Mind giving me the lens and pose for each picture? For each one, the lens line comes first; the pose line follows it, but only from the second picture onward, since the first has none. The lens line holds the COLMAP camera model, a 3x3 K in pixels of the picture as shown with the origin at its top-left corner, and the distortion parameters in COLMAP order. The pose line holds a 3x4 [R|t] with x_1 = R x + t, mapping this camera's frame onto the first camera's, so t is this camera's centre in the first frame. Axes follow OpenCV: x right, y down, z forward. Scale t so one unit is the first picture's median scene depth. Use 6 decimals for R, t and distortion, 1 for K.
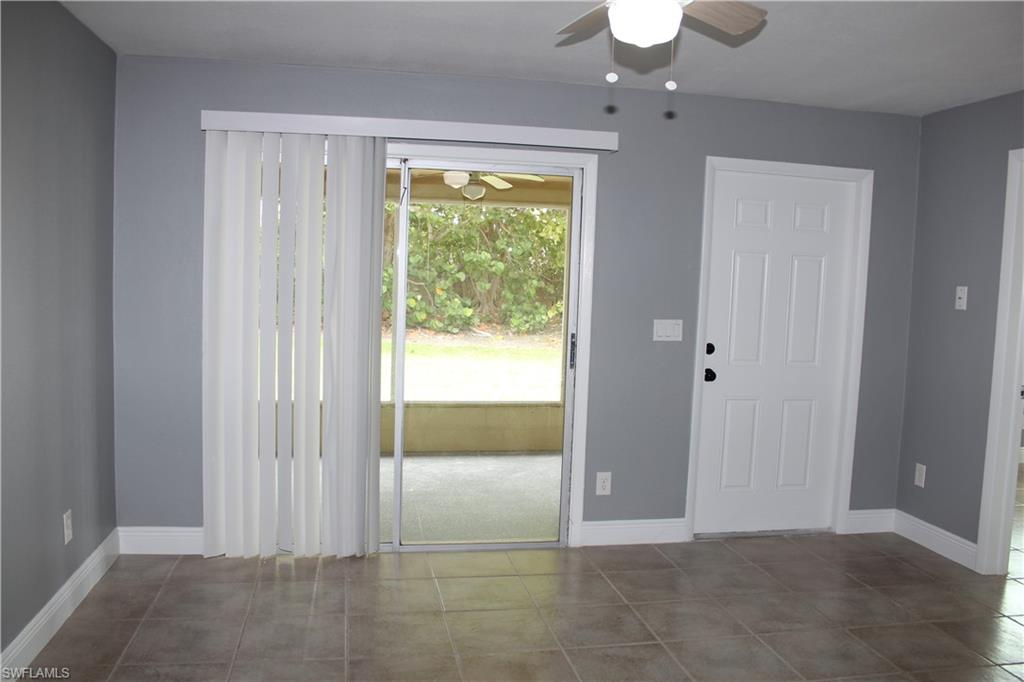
lens RADIAL K [[836.2, 0, 513.2], [0, 836.2, 342.6], [0, 0, 1]] dist [-0.118962, 0.013202]
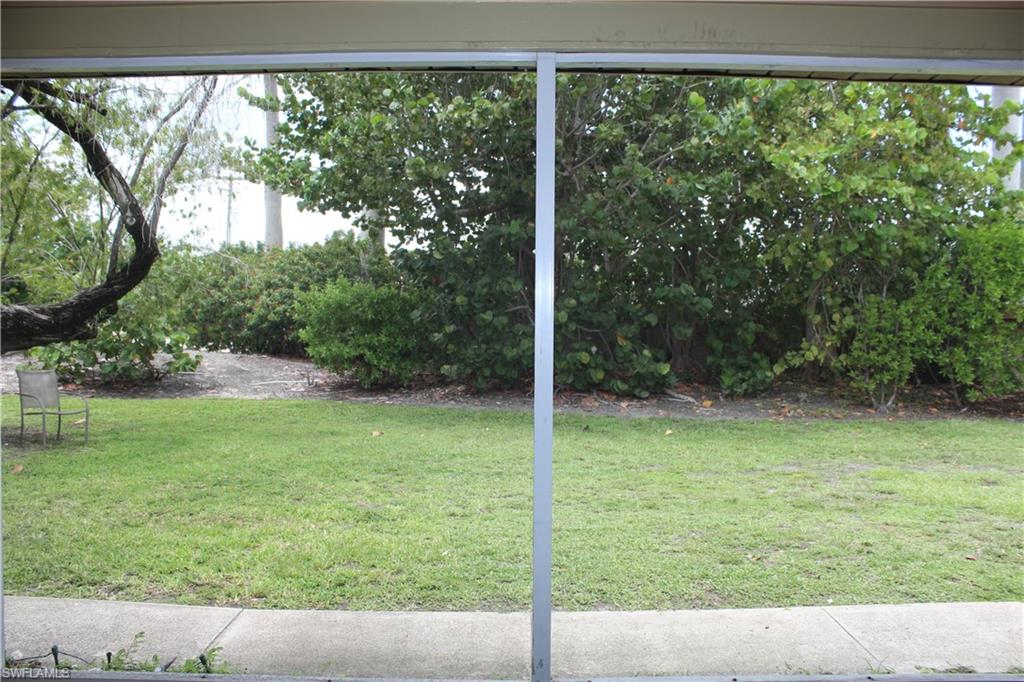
lens RADIAL K [[836.2, 0, 512.9], [0, 836.2, 339.5], [0, 0, 1]] dist [-0.118962, 0.013202]
pose [[0.979395, -0.021728, -0.200782, -0.035311], [0.008616, 0.997786, -0.065950, -0.015358], [0.201770, 0.062861, 0.977414, 0.272265]]
